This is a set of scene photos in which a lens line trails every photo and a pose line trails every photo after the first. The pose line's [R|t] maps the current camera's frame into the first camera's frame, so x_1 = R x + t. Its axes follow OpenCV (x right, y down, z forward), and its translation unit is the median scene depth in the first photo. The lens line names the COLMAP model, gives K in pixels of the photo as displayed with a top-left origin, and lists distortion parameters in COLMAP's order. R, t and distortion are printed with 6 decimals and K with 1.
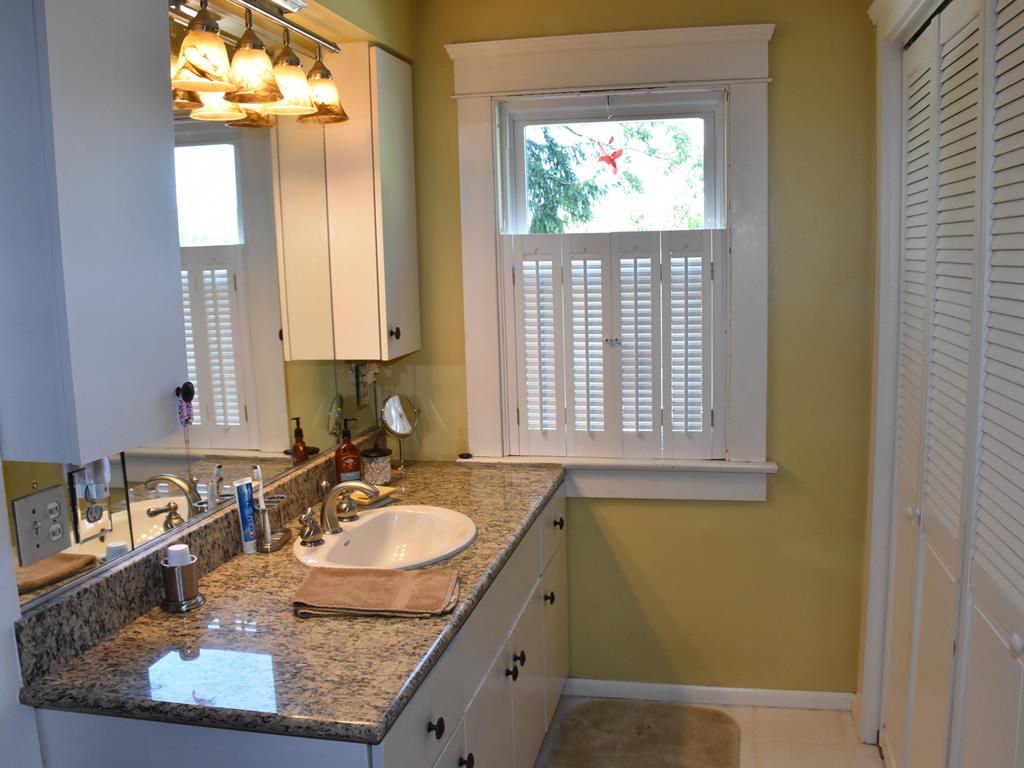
lens RADIAL K [[878.6, 0, 506.3], [0, 878.6, 386.4], [0, 0, 1]] dist [-0.125351, 0.027263]
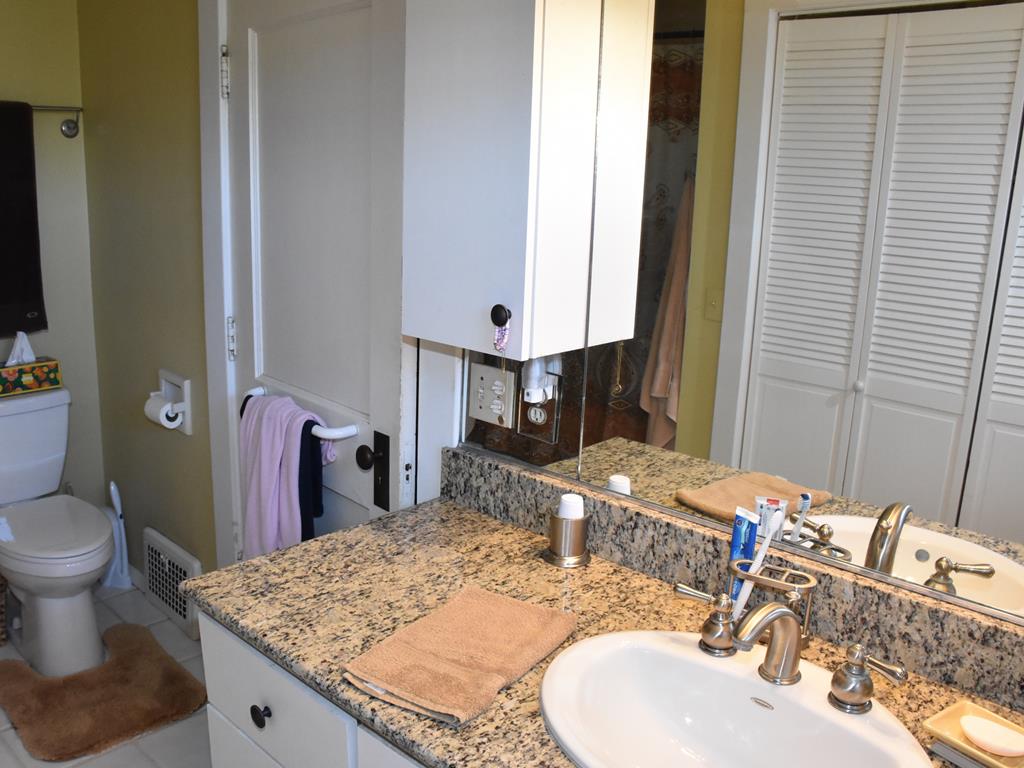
lens RADIAL K [[878.6, 0, 506.3], [0, 878.6, 386.4], [0, 0, 1]] dist [-0.125351, 0.027263]
pose [[-0.496431, 0.208838, -0.842581, 0.435082], [-0.143382, 0.937572, 0.316860, -0.220211], [0.856153, 0.278111, -0.435496, 1.428237]]
